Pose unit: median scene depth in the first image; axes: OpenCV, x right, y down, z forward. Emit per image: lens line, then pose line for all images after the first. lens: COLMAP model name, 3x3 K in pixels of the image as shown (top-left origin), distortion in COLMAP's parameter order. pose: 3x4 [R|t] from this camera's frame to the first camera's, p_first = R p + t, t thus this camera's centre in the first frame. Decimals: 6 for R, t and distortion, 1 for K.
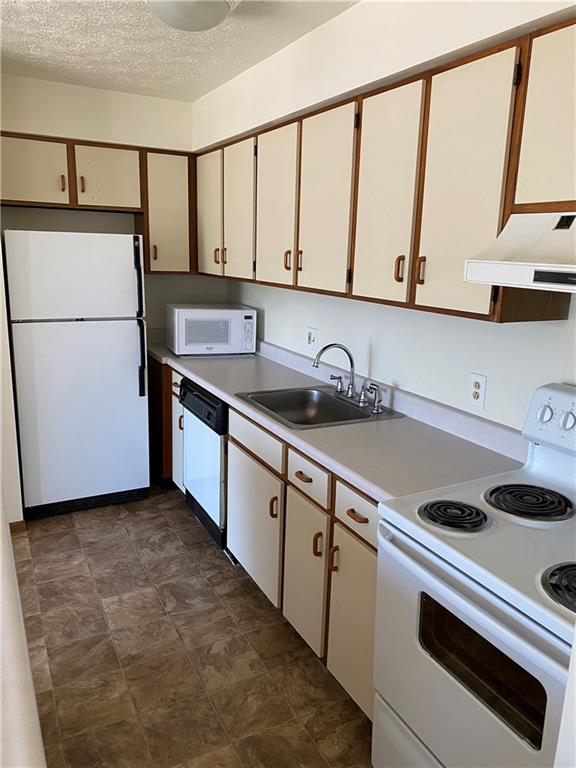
lens RADIAL K [[580.5, 0, 286.8], [0, 580.5, 376.7], [0, 0, 1]] dist [0.002744, -0.008226]
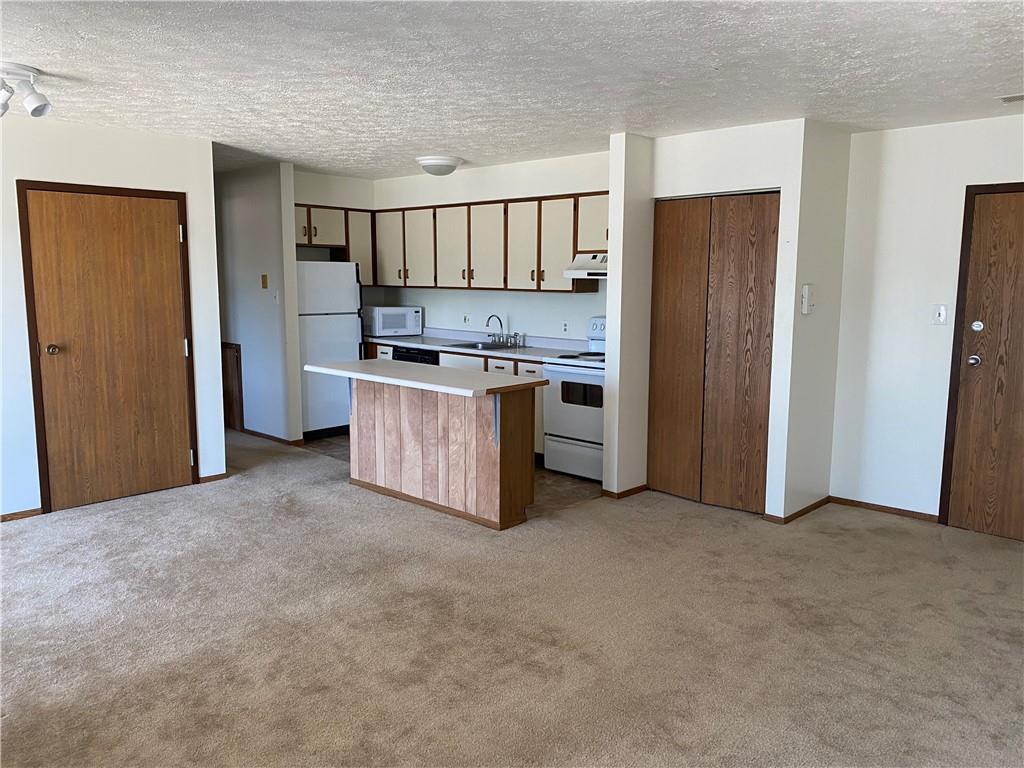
lens RADIAL K [[774.0, 0, 509.7], [0, 774.0, 385.3], [0, 0, 1]] dist [0.002744, -0.008226]
pose [[0.944113, -0.069391, 0.322234, -0.713273], [0.091131, 0.994435, -0.052857, 0.317315], [-0.316773, 0.079268, 0.945183, -1.456063]]
